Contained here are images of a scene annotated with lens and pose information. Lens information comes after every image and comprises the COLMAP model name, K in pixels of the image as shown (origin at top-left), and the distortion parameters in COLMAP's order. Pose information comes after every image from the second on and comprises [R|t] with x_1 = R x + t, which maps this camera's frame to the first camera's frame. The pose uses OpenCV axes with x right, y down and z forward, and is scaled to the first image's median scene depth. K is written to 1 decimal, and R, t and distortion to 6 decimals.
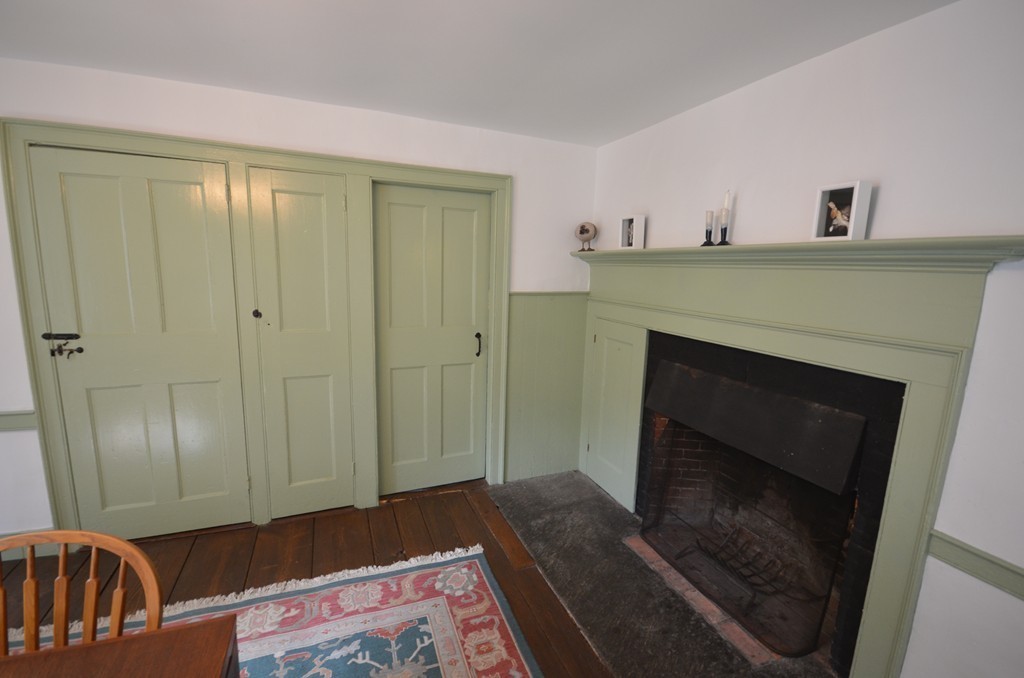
lens RADIAL K [[447.0, 0, 509.0], [0, 447.0, 343.7], [0, 0, 1]] dist [0.000854, -0.000205]
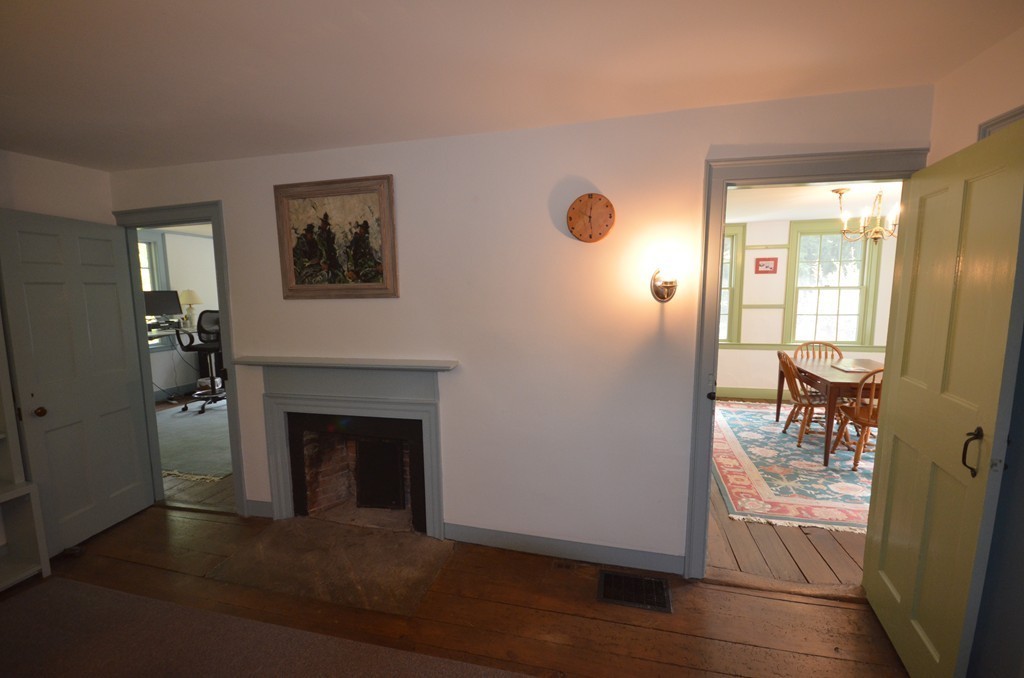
lens RADIAL K [[447.0, 0, 509.0], [0, 447.0, 343.7], [0, 0, 1]] dist [0.000854, -0.000205]
pose [[-0.807666, -0.096956, 0.581614, -0.276924], [0.079708, 0.959382, 0.270617, -0.436261], [-0.584228, 0.264927, -0.767132, 2.522423]]
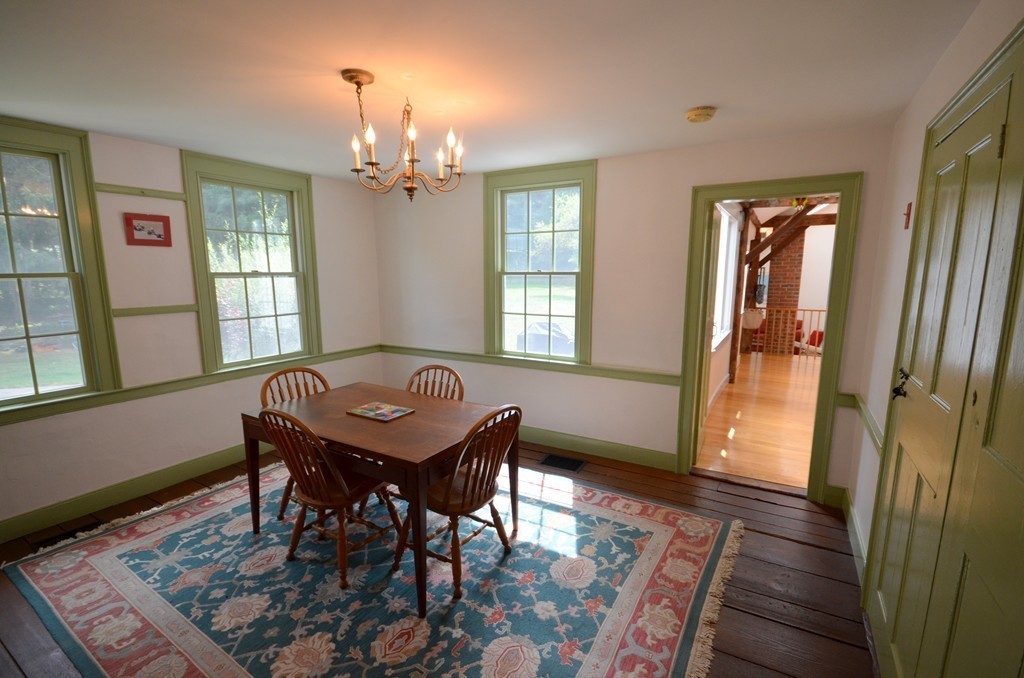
lens RADIAL K [[466.8, 0, 509.7], [0, 466.8, 346.2], [0, 0, 1]] dist [-0.000354, -0.000670]
pose [[-0.792295, 0.063335, -0.606842, 0.110817], [-0.127360, 0.955521, 0.266007, -0.207061], [0.596697, 0.288044, -0.748988, 1.209069]]
